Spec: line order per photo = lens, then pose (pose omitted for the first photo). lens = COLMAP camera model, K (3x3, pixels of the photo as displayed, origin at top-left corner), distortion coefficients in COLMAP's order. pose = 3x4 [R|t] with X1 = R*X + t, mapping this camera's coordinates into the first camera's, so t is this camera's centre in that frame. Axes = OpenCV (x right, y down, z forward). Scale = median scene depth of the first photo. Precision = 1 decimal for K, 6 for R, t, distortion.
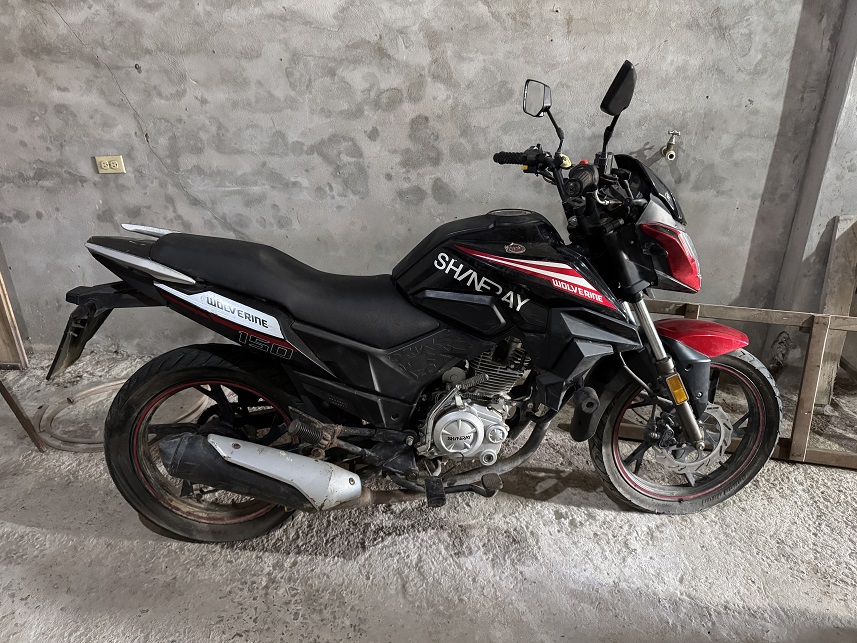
lens RADIAL K [[594.7, 0, 433.8], [0, 594.7, 316.9], [0, 0, 1]] dist [0.053092, -0.116165]
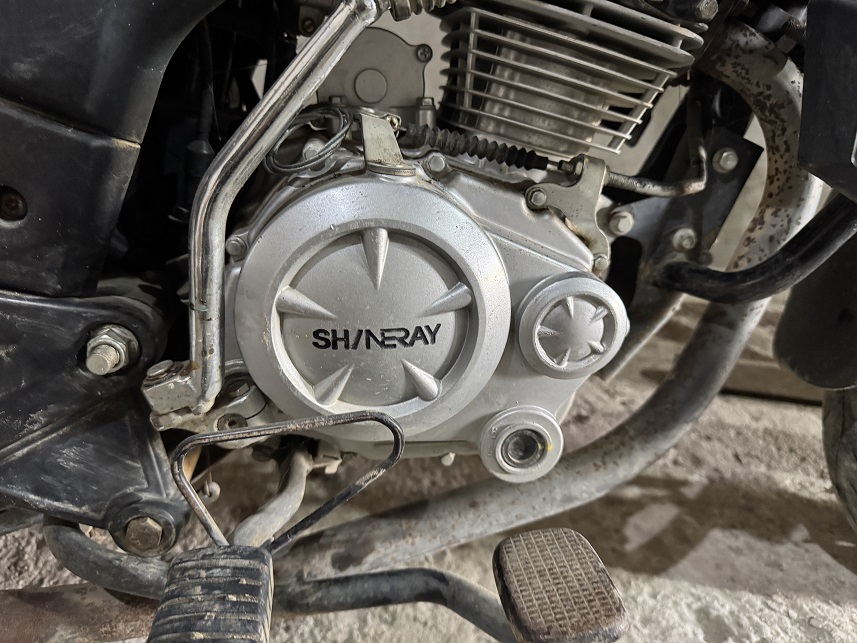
lens RADIAL K [[594.7, 0, 433.8], [0, 594.7, 316.9], [0, 0, 1]] dist [0.053092, -0.116165]
pose [[0.998786, 0.020094, 0.044979, 0.050417], [-0.021146, 0.999511, 0.023028, 0.187616], [-0.044494, -0.023951, 0.998723, 0.796542]]
